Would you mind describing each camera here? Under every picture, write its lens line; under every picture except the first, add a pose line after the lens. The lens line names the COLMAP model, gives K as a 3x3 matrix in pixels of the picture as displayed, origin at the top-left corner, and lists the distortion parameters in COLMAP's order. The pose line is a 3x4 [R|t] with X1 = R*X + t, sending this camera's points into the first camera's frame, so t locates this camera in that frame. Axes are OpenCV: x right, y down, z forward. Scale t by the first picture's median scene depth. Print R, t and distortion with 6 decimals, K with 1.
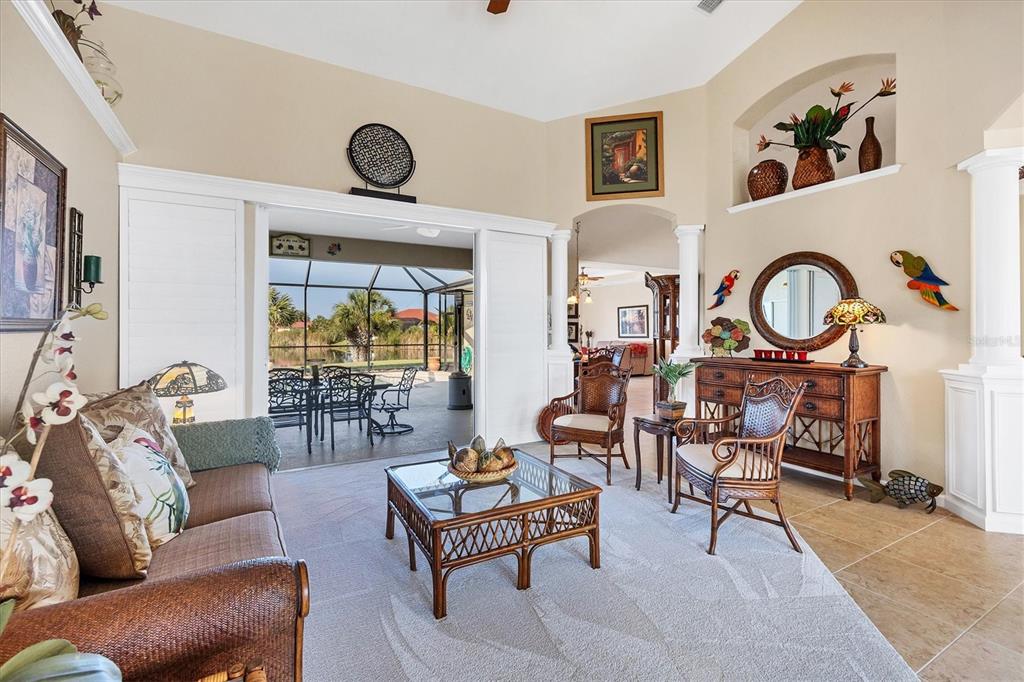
lens RADIAL K [[452.9, 0, 506.9], [0, 452.9, 327.5], [0, 0, 1]] dist [0.000178, 0.000024]
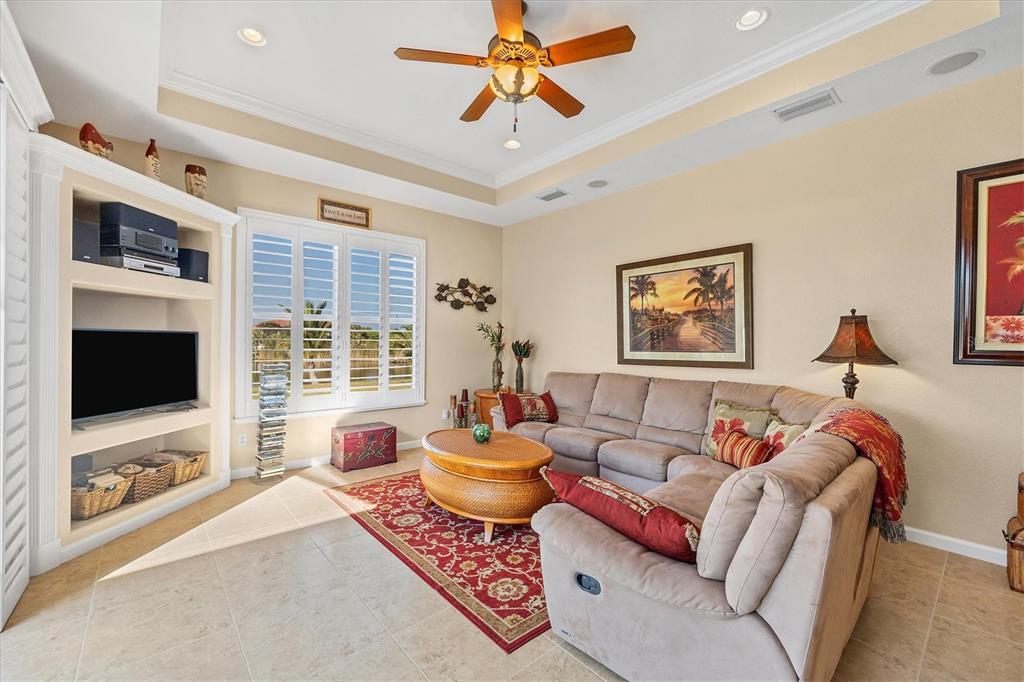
lens RADIAL K [[424.2, 0, 512.0], [0, 424.2, 341.0], [0, 0, 1]] dist [0.000932, 0.000070]
pose [[0.980412, 0.009416, 0.196734, 0.048996], [-0.011054, 0.999913, 0.007229, 0.002563], [-0.196649, -0.009262, 0.980430, 0.303960]]
